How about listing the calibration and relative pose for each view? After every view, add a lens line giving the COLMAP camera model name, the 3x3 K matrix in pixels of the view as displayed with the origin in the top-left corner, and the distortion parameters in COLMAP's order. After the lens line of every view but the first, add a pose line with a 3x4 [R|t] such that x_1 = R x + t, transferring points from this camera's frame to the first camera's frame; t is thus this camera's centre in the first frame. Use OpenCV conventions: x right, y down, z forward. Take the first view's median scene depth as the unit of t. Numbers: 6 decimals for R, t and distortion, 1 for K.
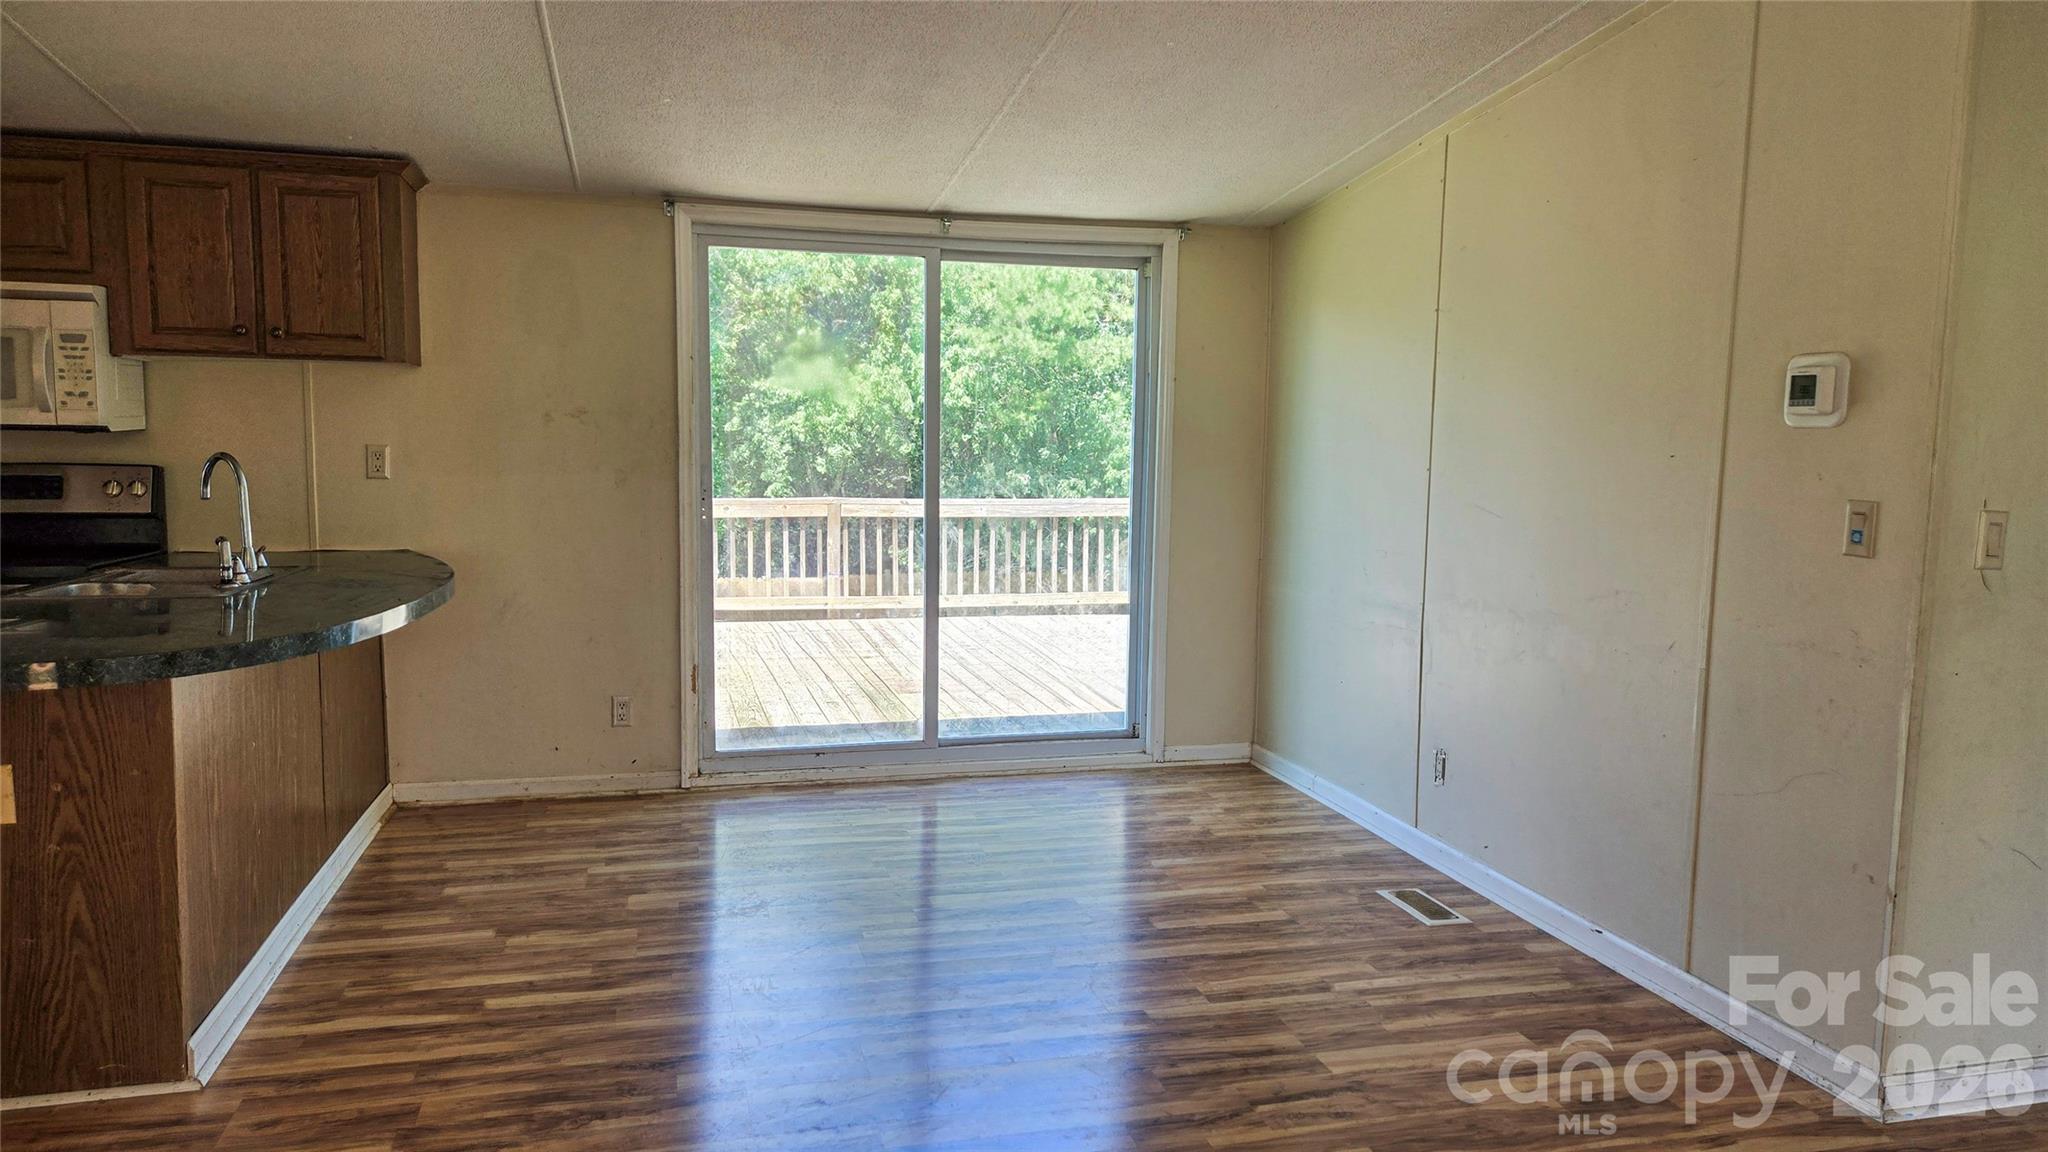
lens RADIAL K [[1376.7, 0, 1030.4], [0, 1376.7, 574.6], [0, 0, 1]] dist [0.085442, -0.075224]
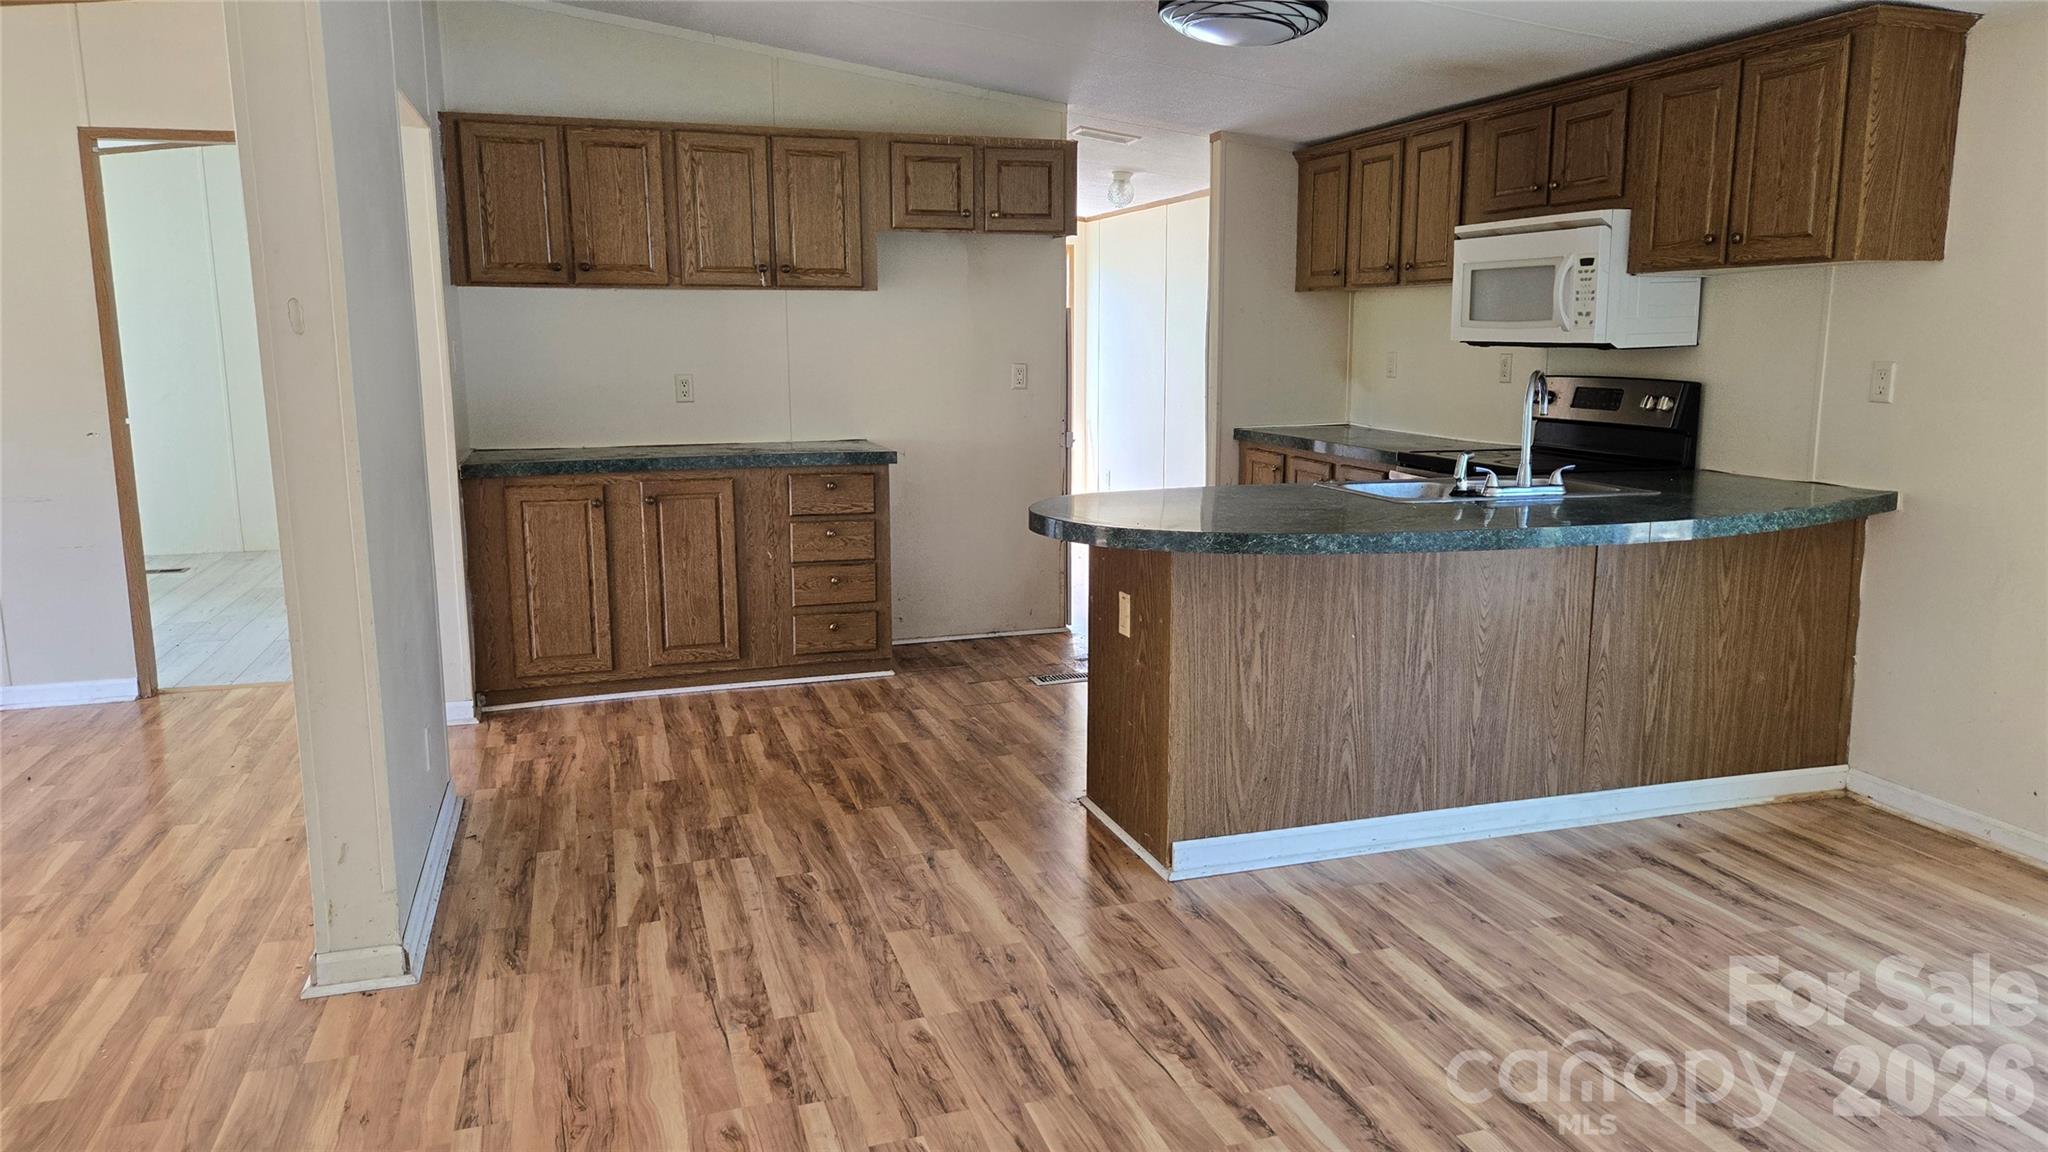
lens RADIAL K [[1365.1, 0, 1024.0], [0, 1365.1, 576.0], [0, 0, 1]] dist [-0.010126, -0.006663]
pose [[0.041389, 0.155782, -0.986924, 0.366698], [-0.103020, 0.983171, 0.150869, -0.043354], [0.993818, 0.095429, 0.056741, 0.530356]]
